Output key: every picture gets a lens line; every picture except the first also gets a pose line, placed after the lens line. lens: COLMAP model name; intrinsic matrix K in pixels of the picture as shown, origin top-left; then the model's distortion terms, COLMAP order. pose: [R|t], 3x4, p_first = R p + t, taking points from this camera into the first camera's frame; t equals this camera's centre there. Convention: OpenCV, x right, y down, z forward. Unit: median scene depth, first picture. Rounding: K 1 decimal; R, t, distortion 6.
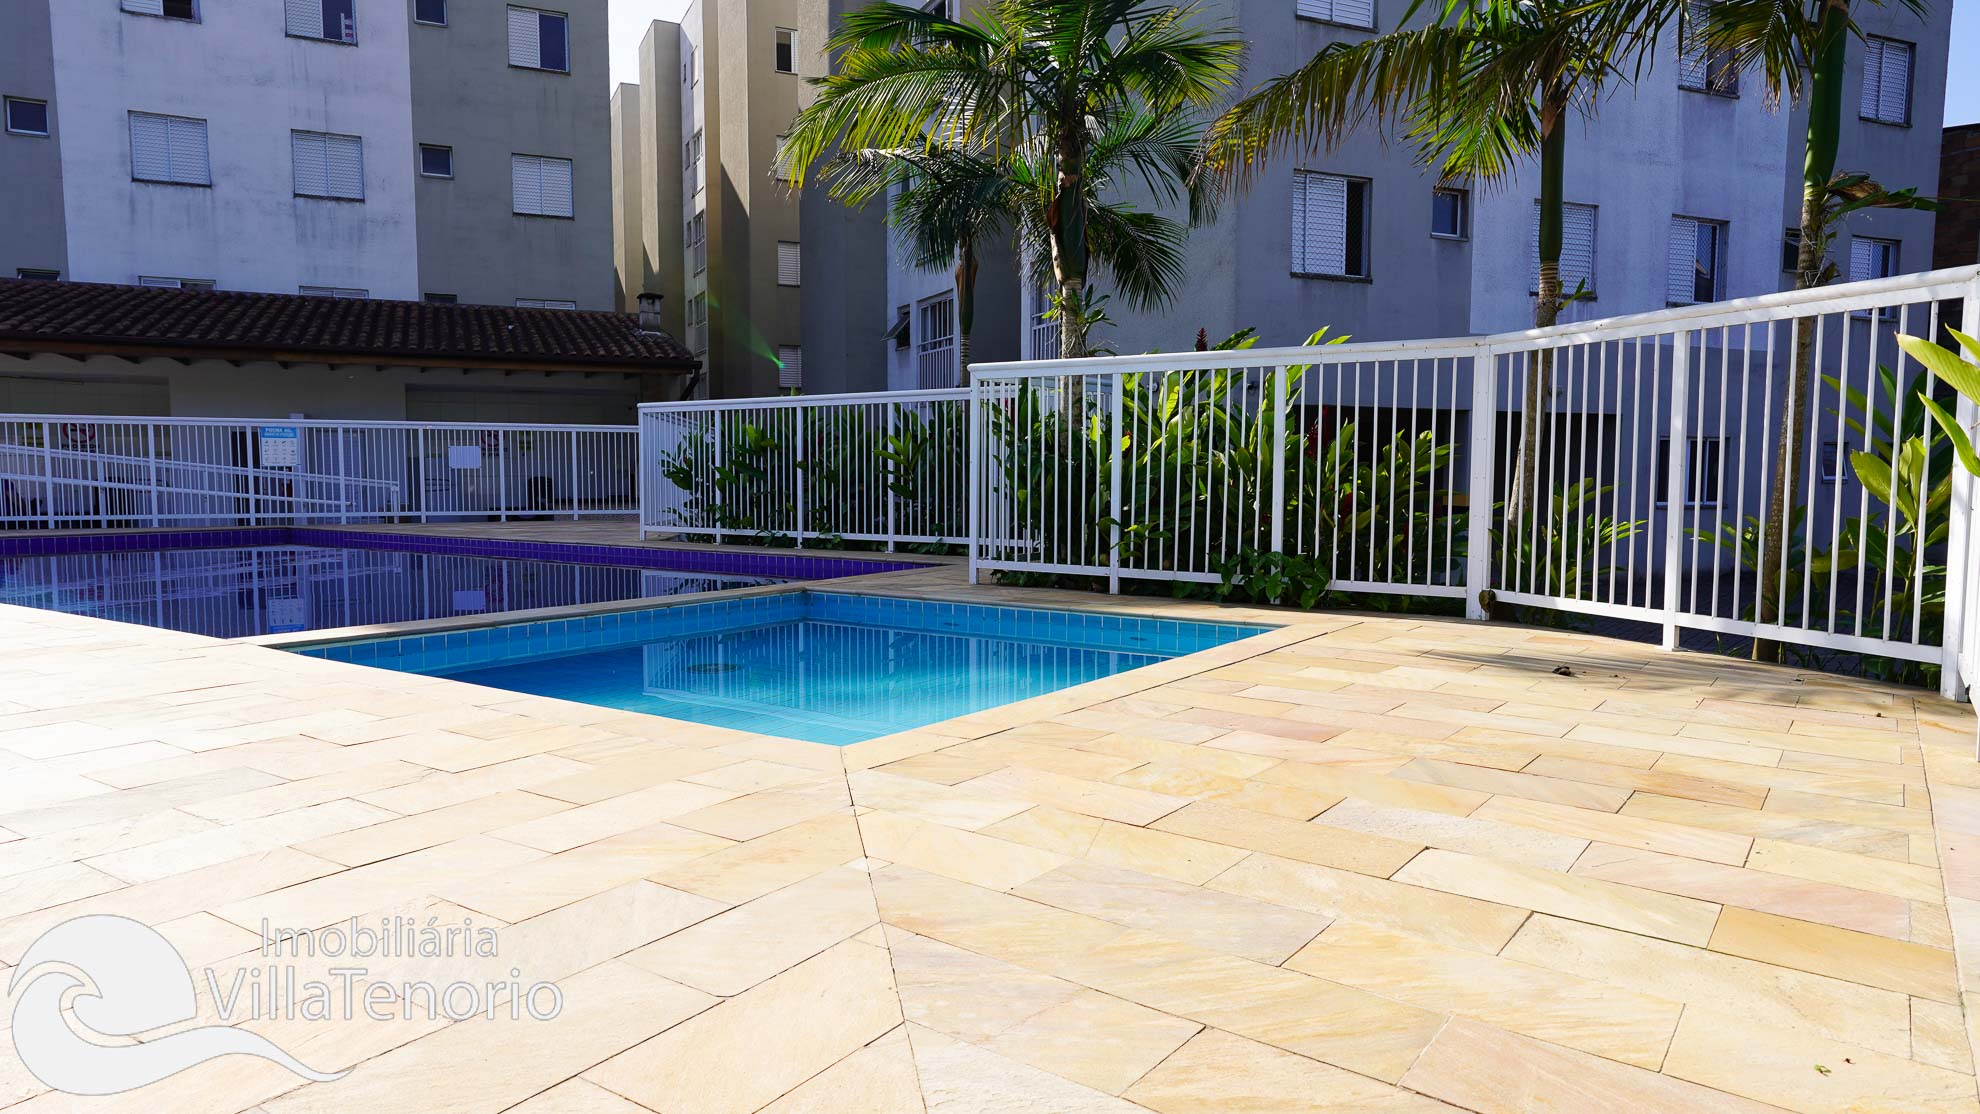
lens RADIAL K [[1214.7, 0, 990.9], [0, 1214.7, 547.9], [0, 0, 1]] dist [0.024406, 0.005253]
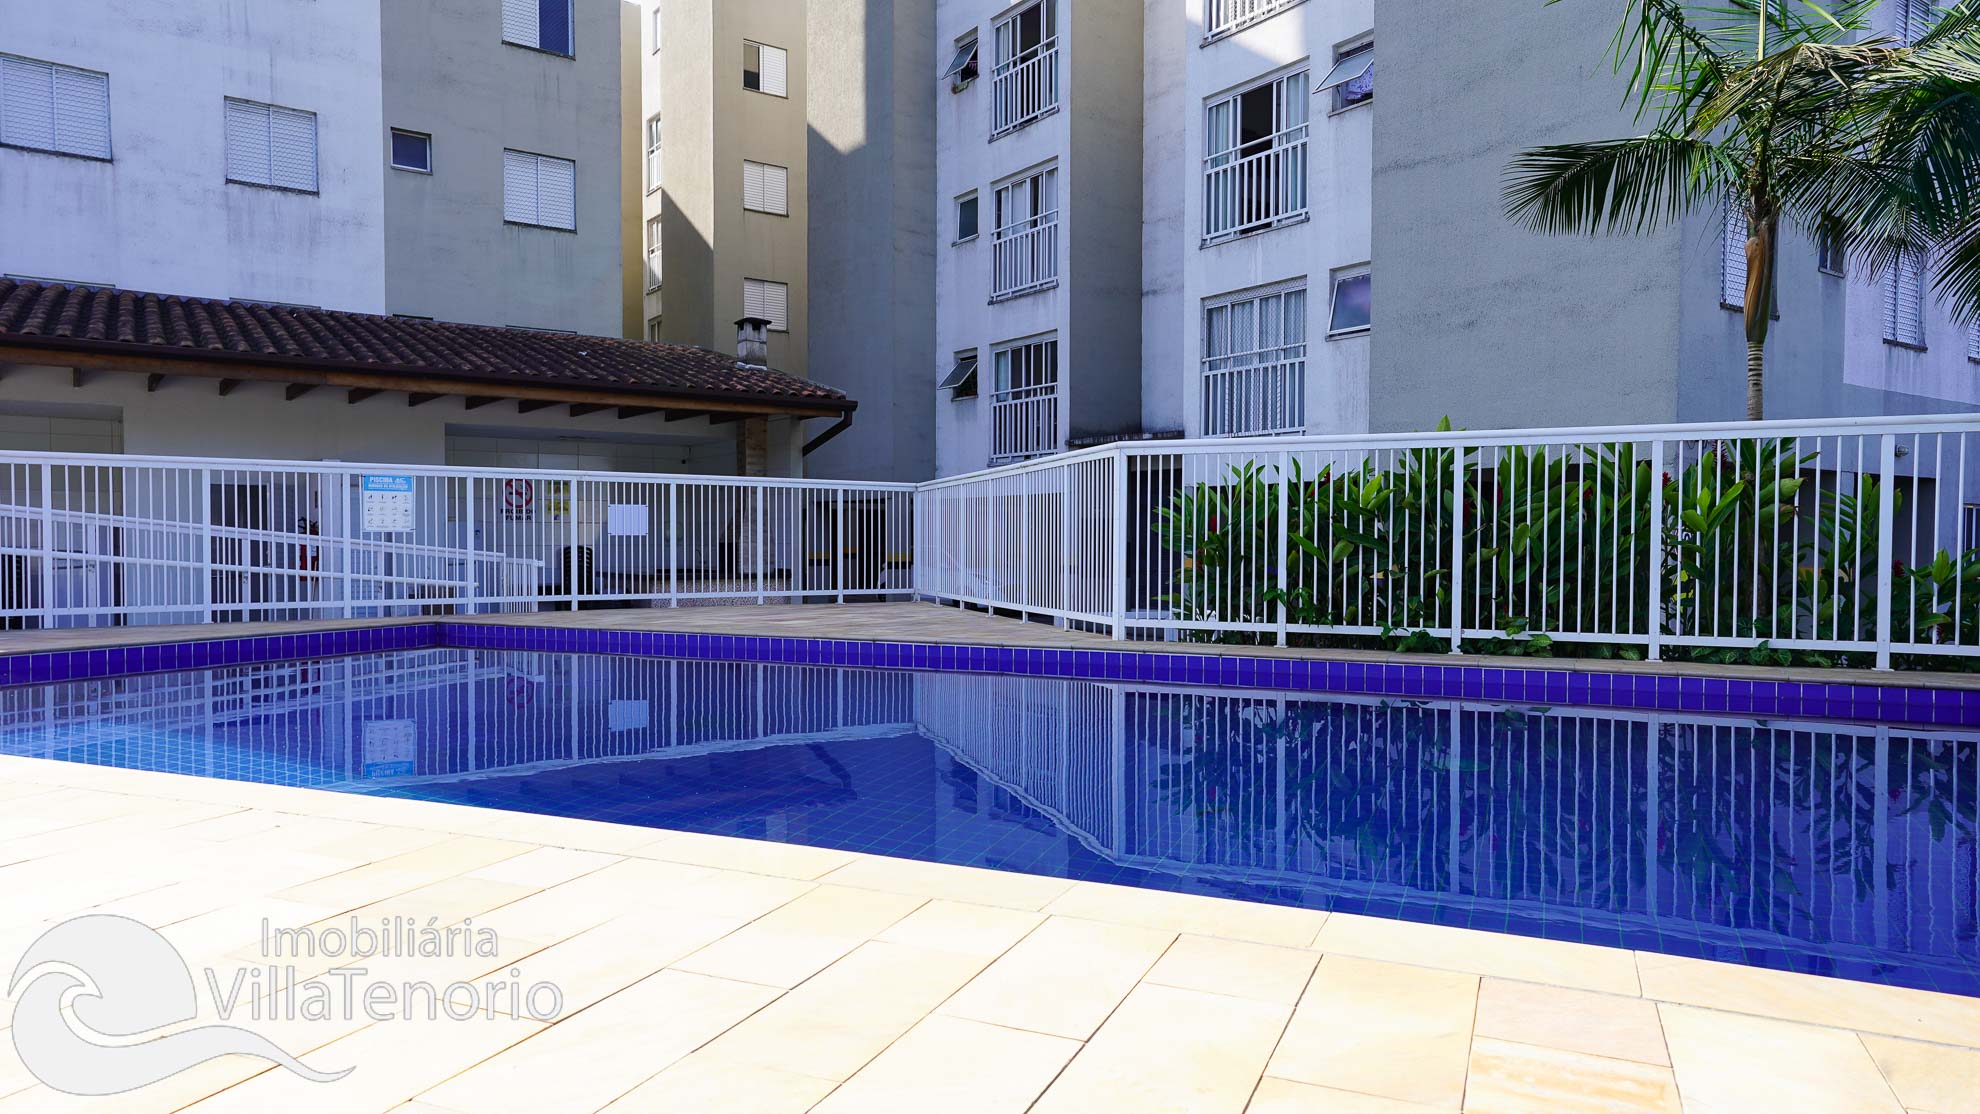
lens RADIAL K [[1214.7, 0, 983.6], [0, 1214.7, 560.3], [0, 0, 1]] dist [0.024406, 0.005253]
pose [[0.983374, -0.000955, 0.181590, -0.248031], [0.009372, 0.998920, -0.045500, -0.010729], [-0.181351, 0.046445, 0.982321, 0.173222]]
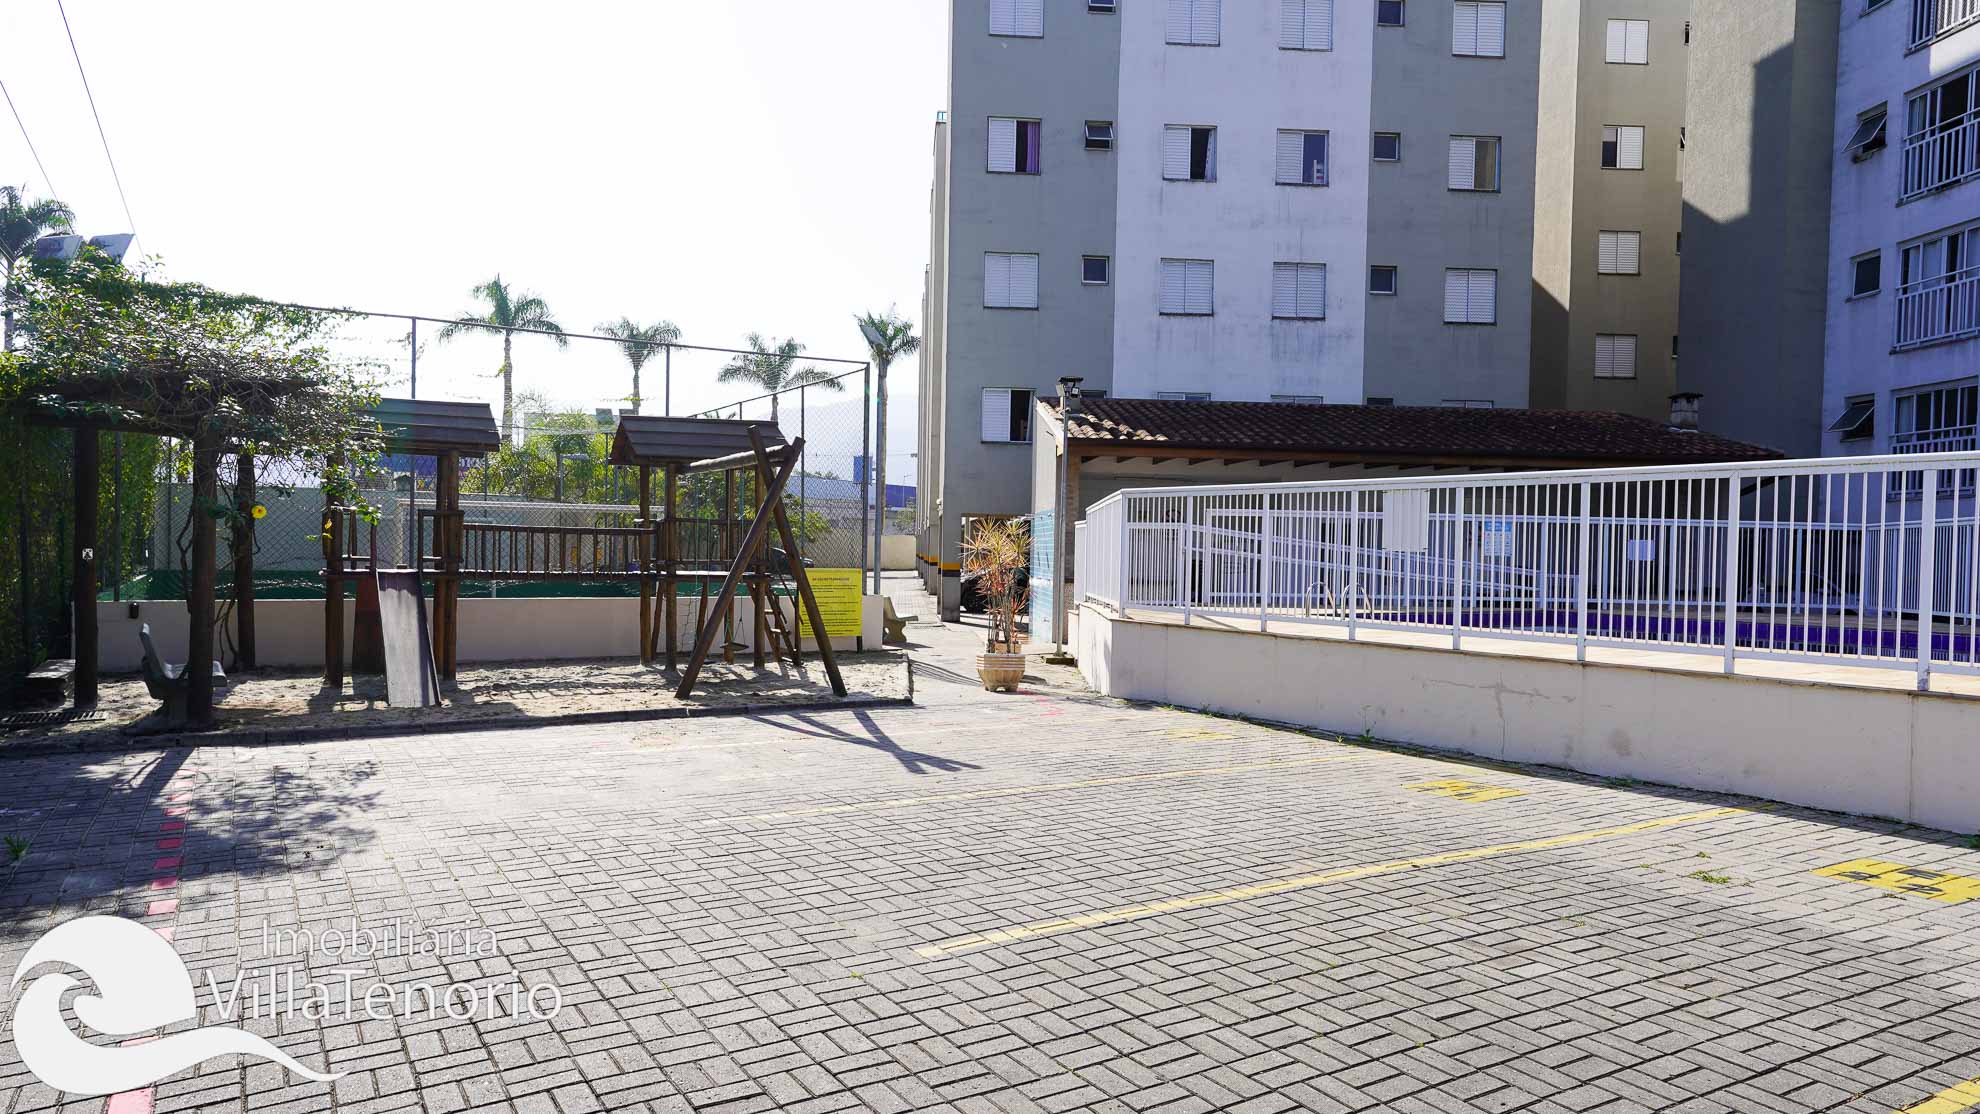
lens RADIAL K [[1214.7, 0, 985.8], [0, 1214.7, 563.9], [0, 0, 1]] dist [0.024406, 0.005253]
pose [[0.930928, 0.026795, -0.364218, -0.405121], [-0.046976, 0.997806, -0.046661, 0.011564], [0.362168, 0.060548, 0.930144, -0.159585]]
